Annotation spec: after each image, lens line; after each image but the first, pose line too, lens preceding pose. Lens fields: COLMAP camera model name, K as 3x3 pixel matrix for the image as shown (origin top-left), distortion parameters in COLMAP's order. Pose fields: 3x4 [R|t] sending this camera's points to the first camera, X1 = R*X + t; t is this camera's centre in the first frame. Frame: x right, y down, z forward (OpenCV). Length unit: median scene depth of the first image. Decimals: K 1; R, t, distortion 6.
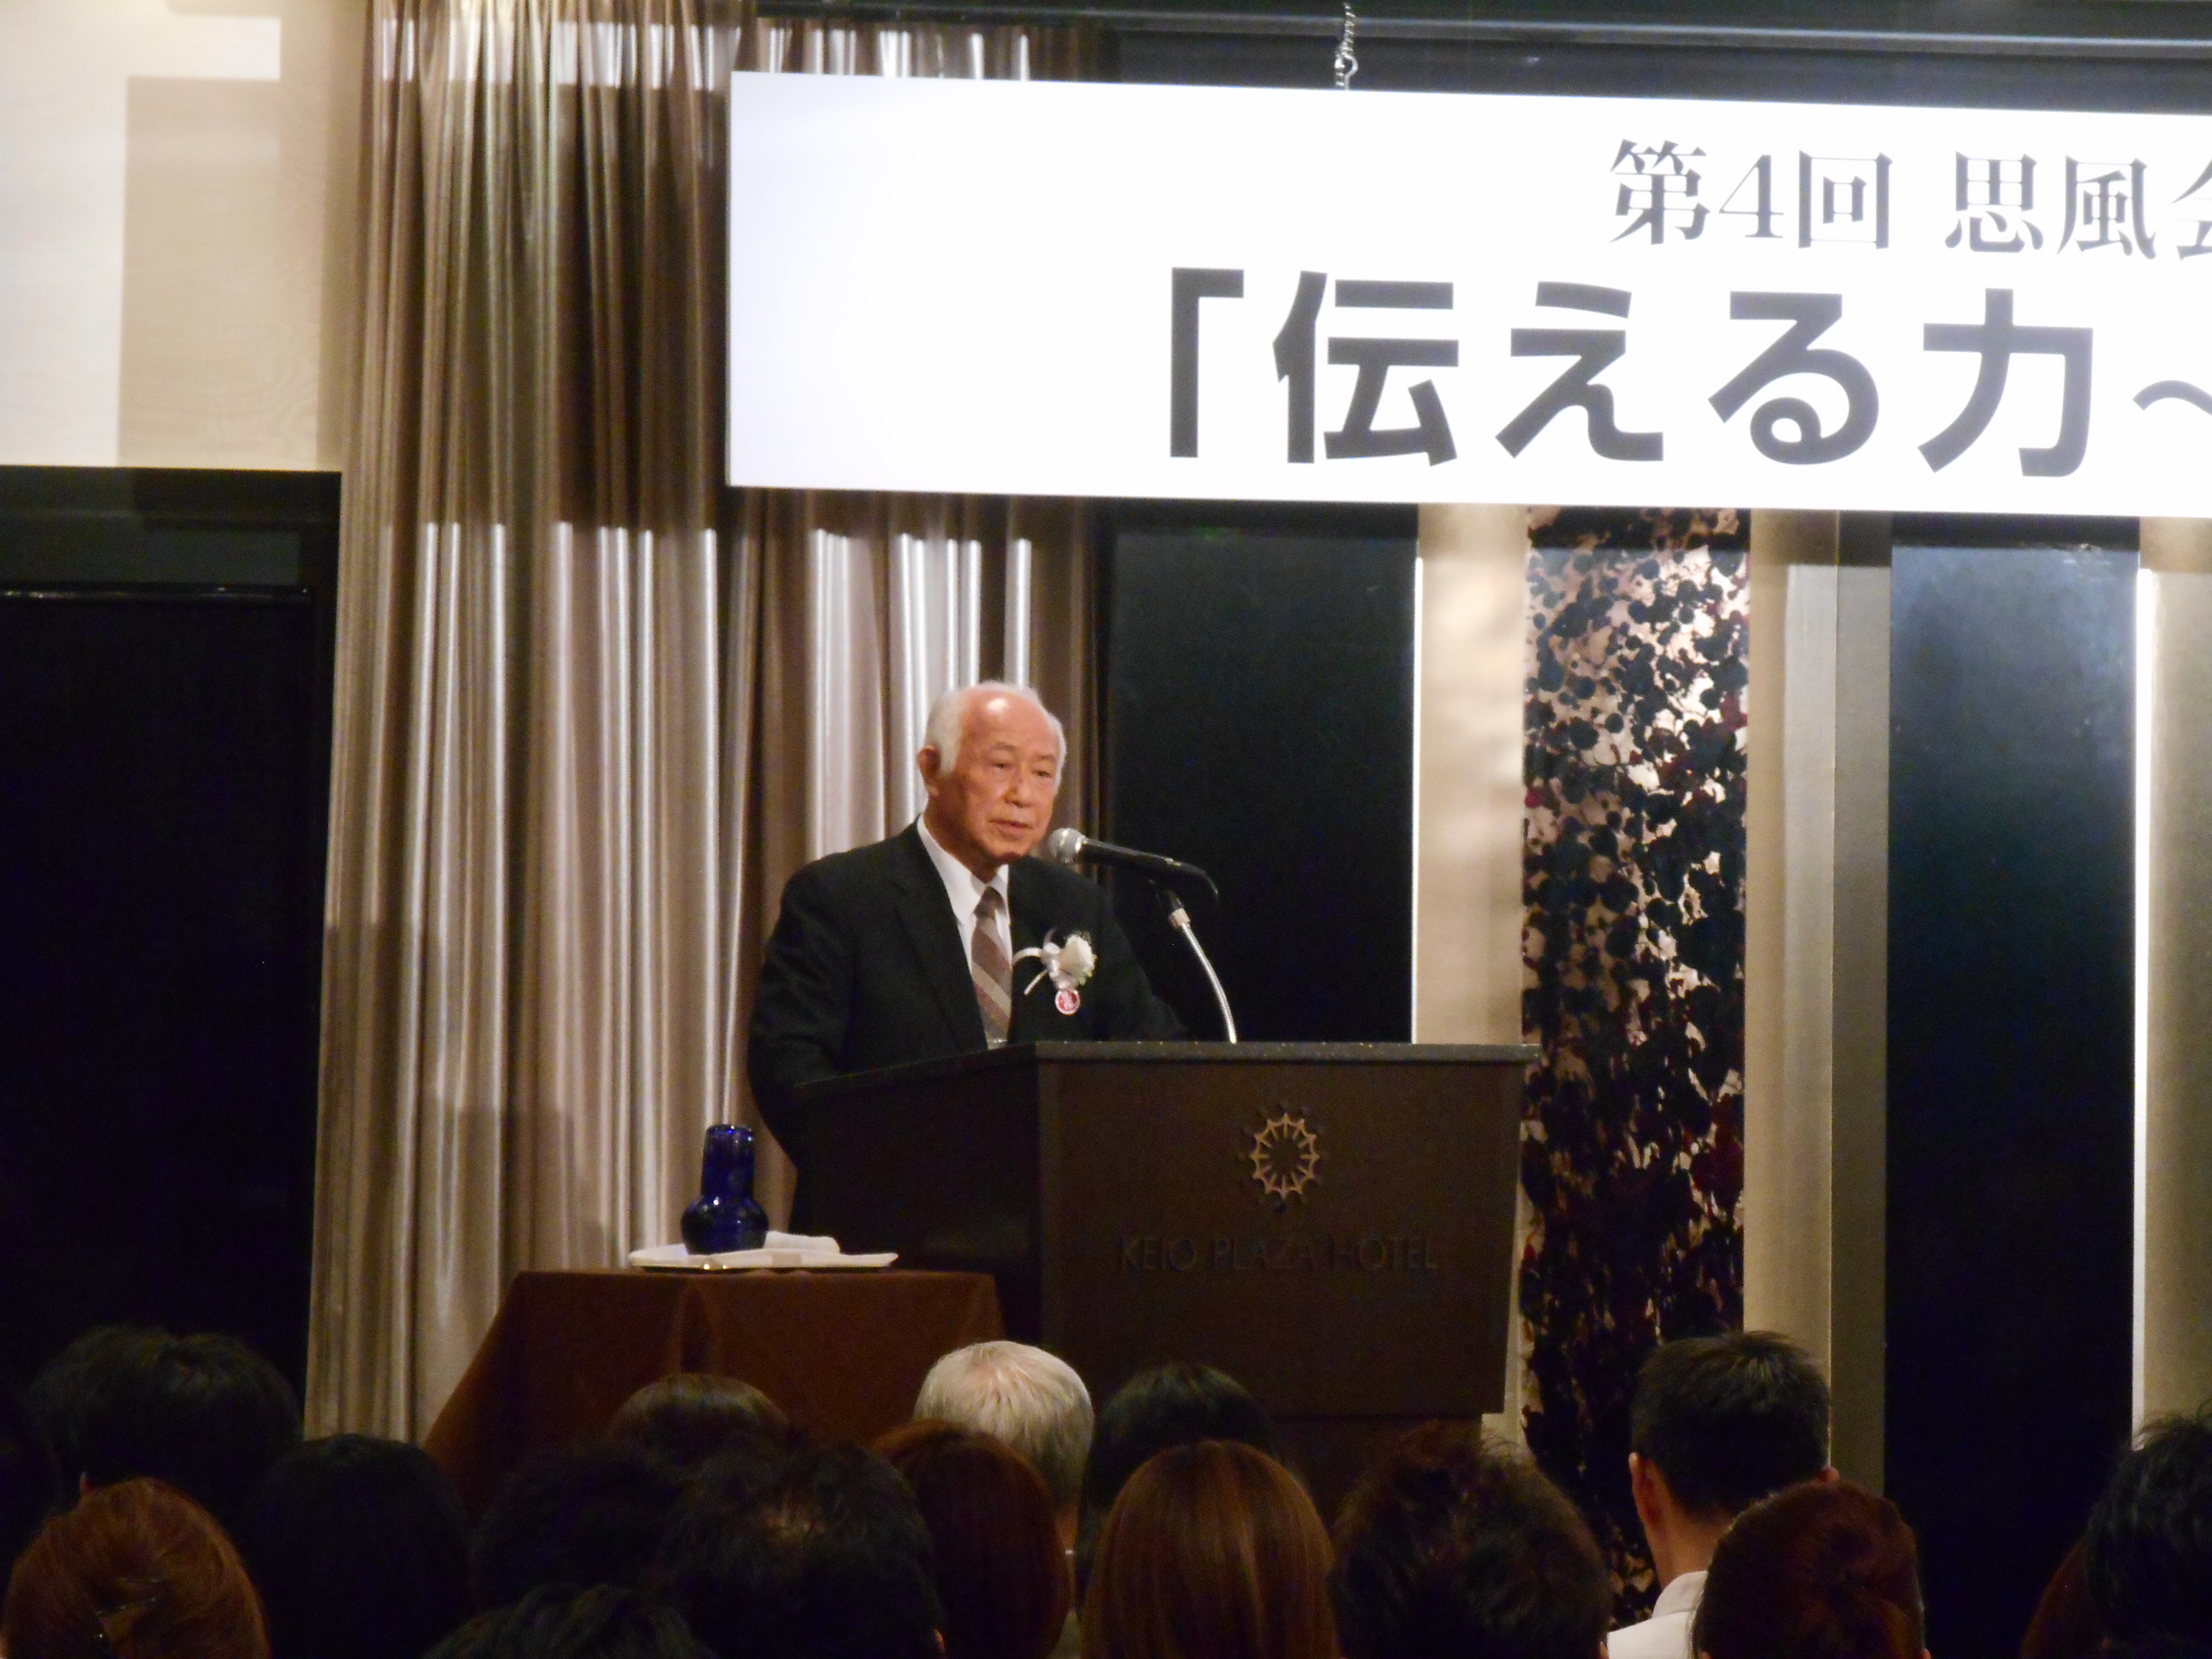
lens RADIAL K [[11711.7, 0, 1106.0], [0, 11711.7, 829.5], [0, 0, 1]] dist [2.001172, -82.837077]
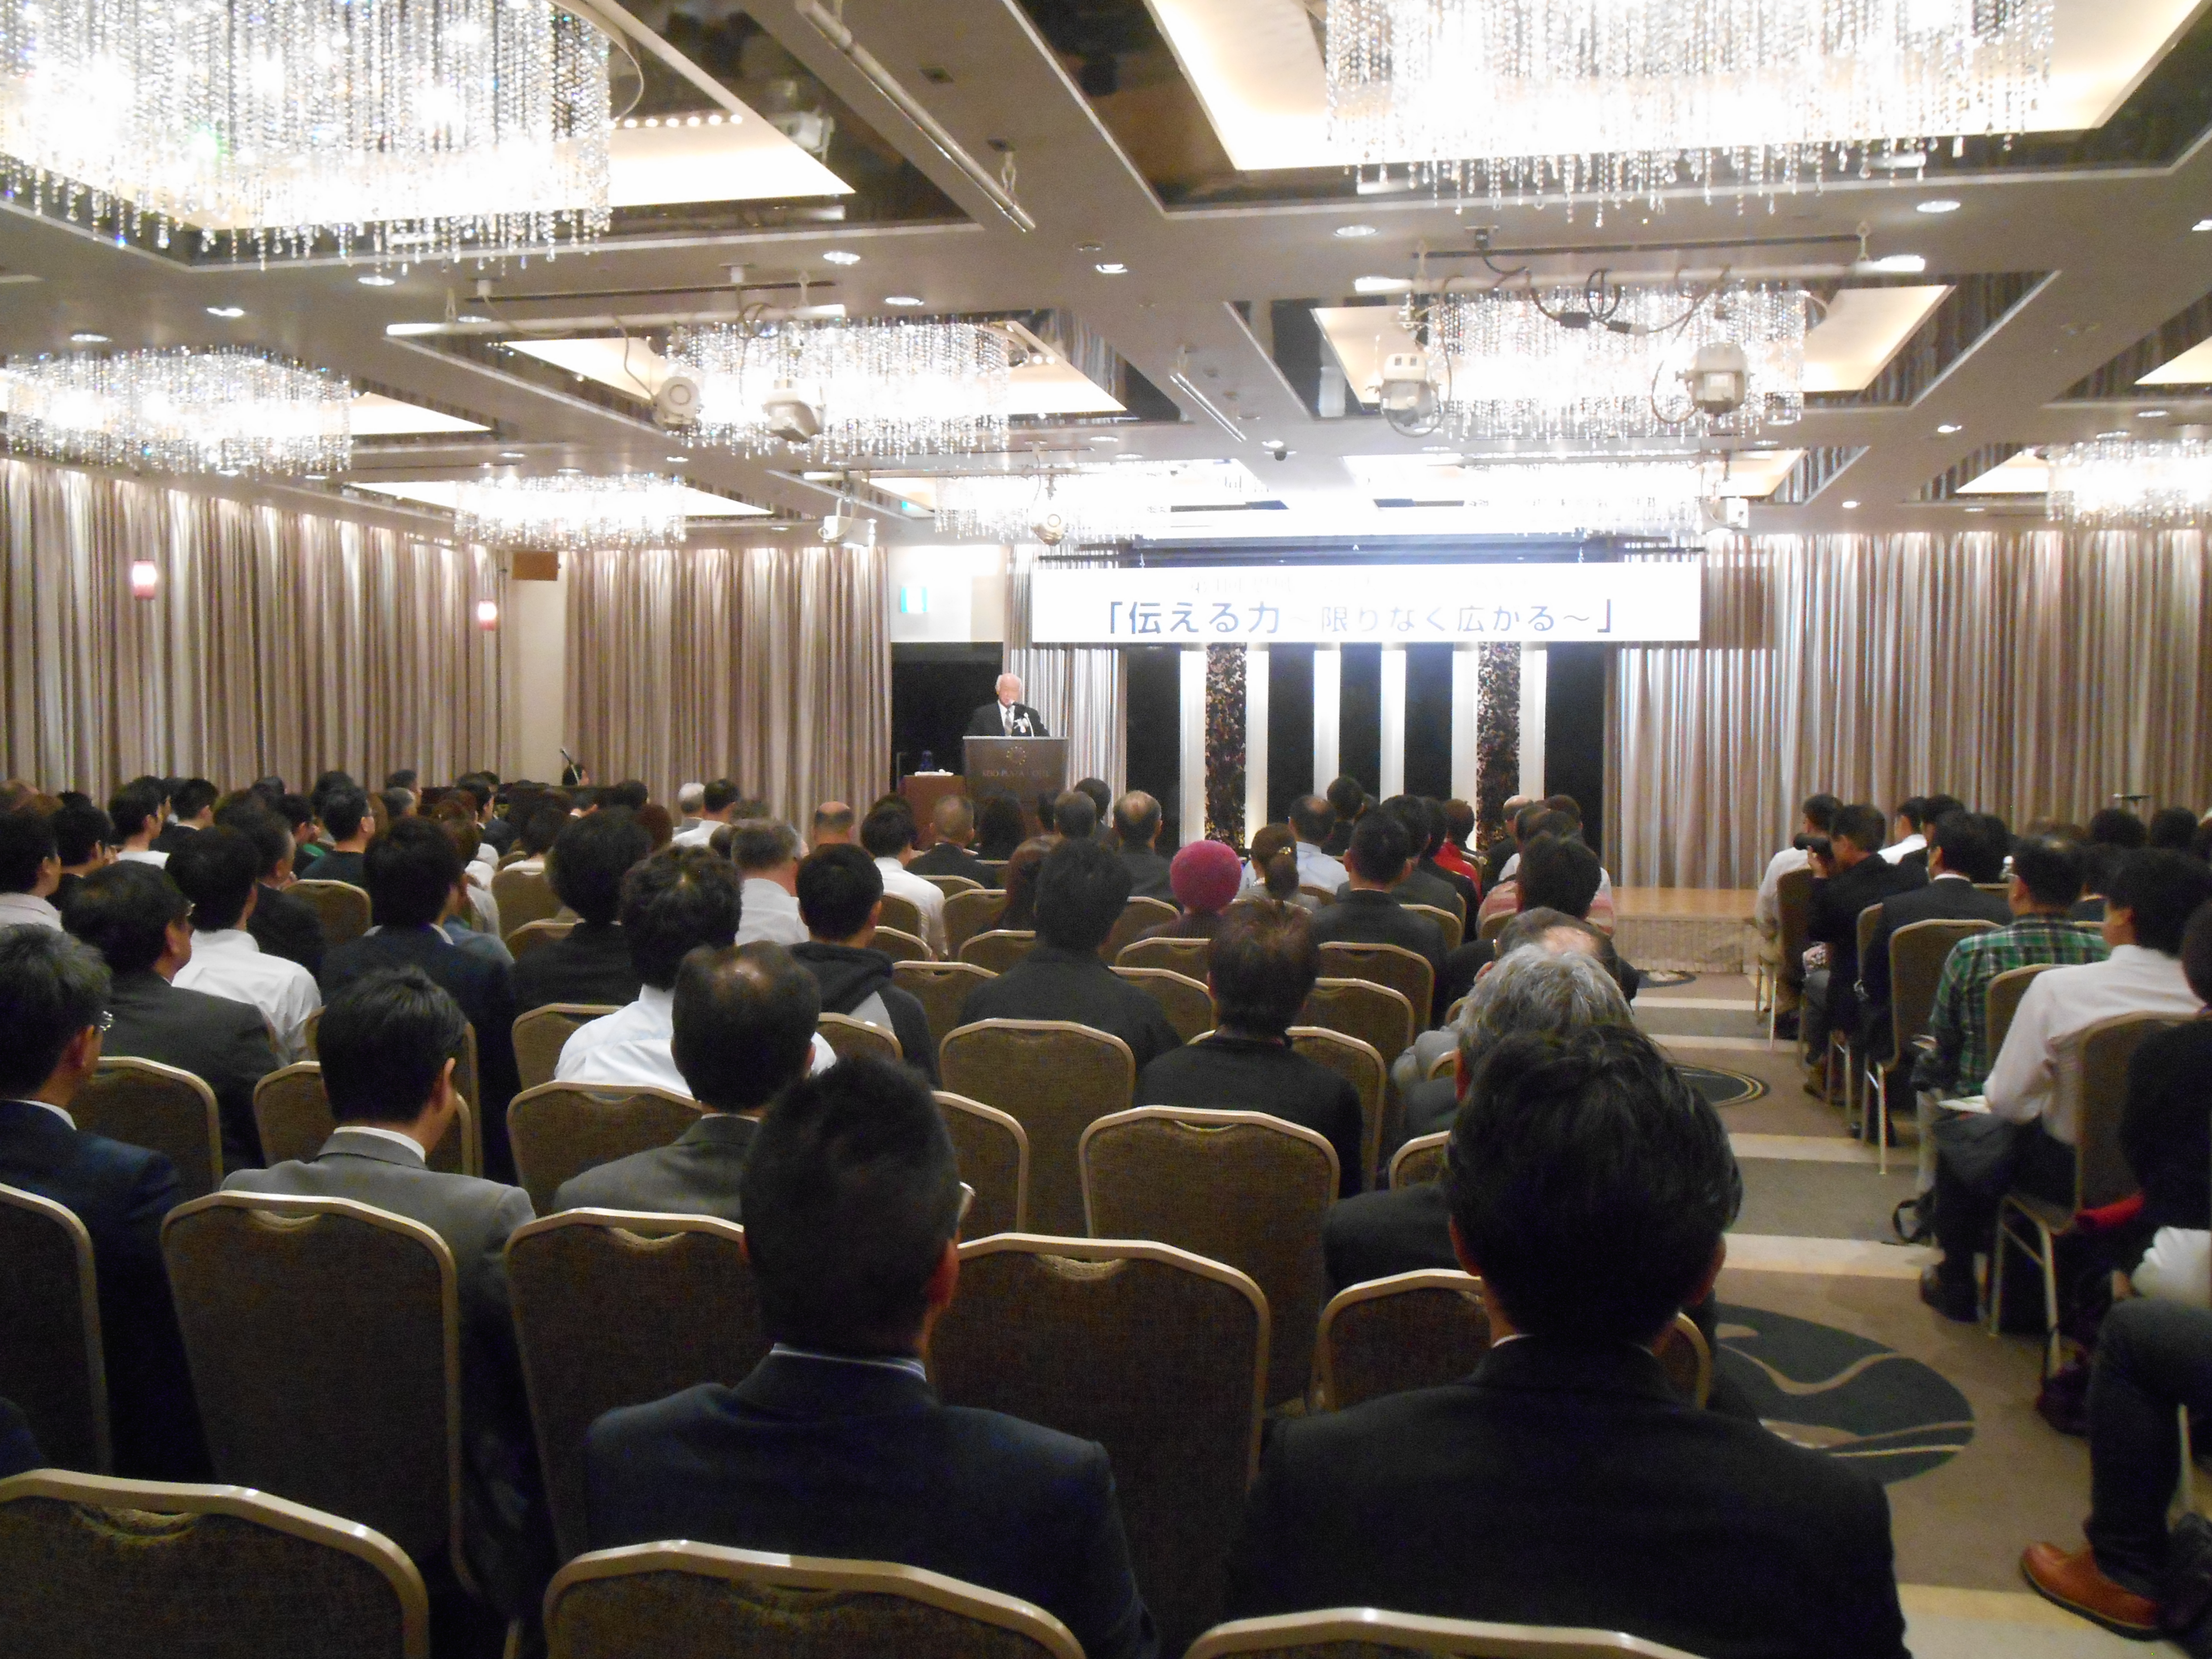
lens RADIAL K [[1950.8, 0, 1106.0], [0, 1950.8, 829.5], [0, 0, 1]] dist [0.121016, 1.840022]
pose [[0.893855, 0.017608, -0.448011, 0.418171], [0.008536, 0.998379, 0.056269, 0.008946], [0.448276, -0.054121, 0.892255, 0.150181]]
